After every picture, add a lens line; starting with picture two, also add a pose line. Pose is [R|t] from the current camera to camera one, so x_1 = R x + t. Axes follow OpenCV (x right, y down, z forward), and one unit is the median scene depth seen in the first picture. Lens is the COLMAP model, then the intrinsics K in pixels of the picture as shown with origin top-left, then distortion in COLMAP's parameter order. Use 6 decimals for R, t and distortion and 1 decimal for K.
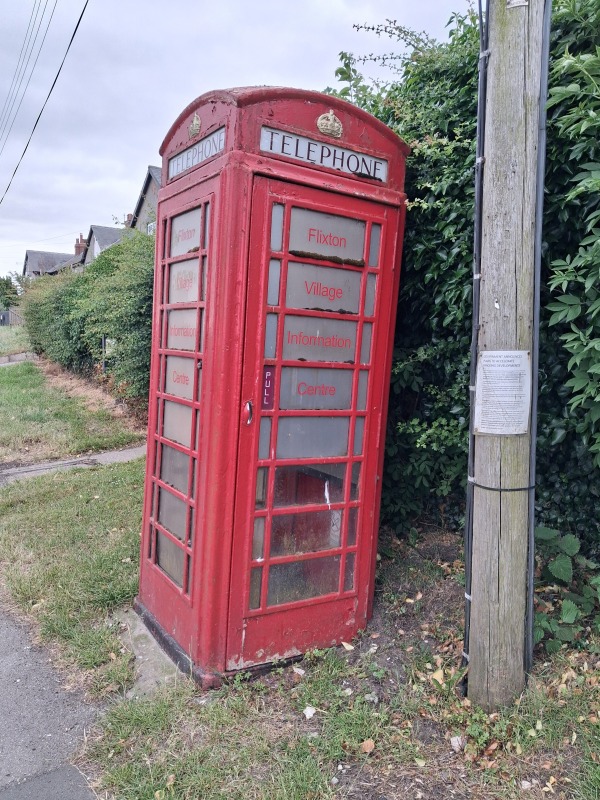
lens RADIAL K [[619.8, 0, 300.0], [0, 619.8, 400.0], [0, 0, 1]] dist [0.029200, -0.005780]
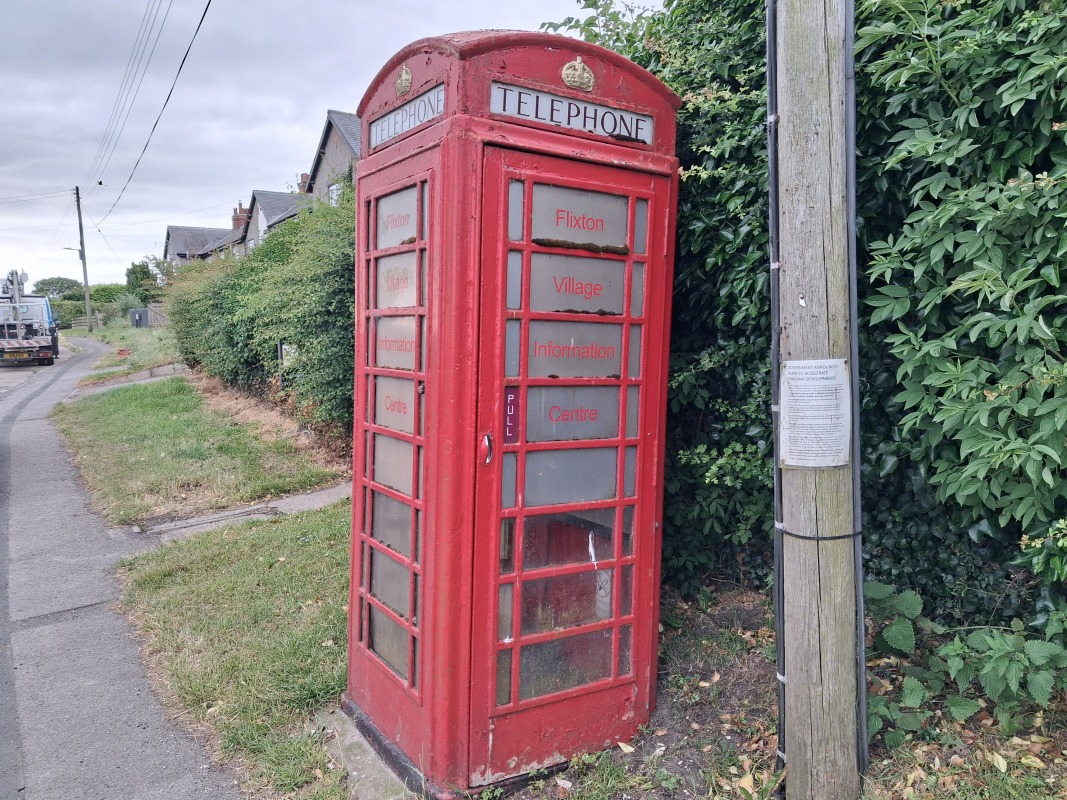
lens RADIAL K [[826.7, 0, 544.8], [0, 826.7, 393.4], [0, 0, 1]] dist [0.029200, -0.005780]
pose [[0.999265, -0.037354, 0.008555, -0.016028], [0.037526, 0.999077, -0.020884, -0.022407], [-0.007767, 0.021190, 0.999745, -0.029379]]
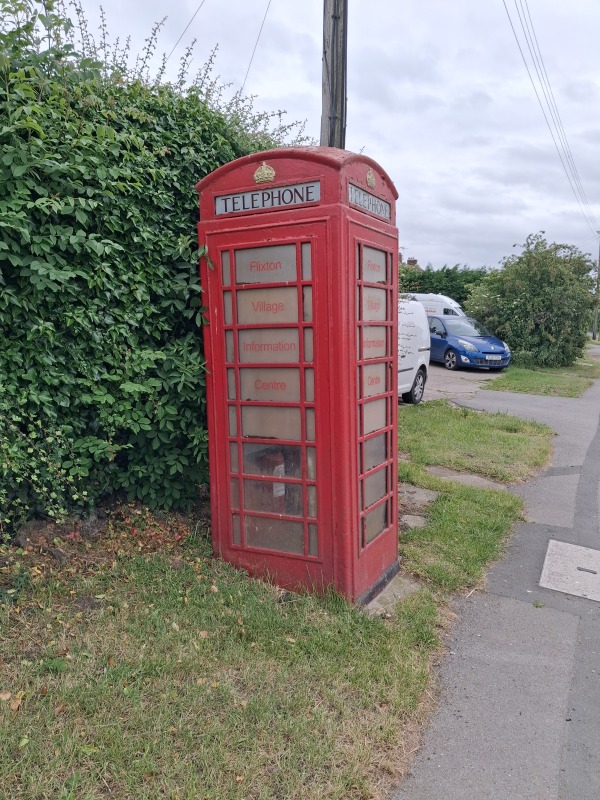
lens RADIAL K [[619.8, 0, 300.0], [0, 619.8, 400.0], [0, 0, 1]] dist [0.029200, -0.005780]
pose [[0.499036, 0.000266, -0.866581, 1.072364], [-0.011987, 0.999906, -0.006596, 0.007173], [0.866498, 0.013679, 0.498993, 0.432728]]
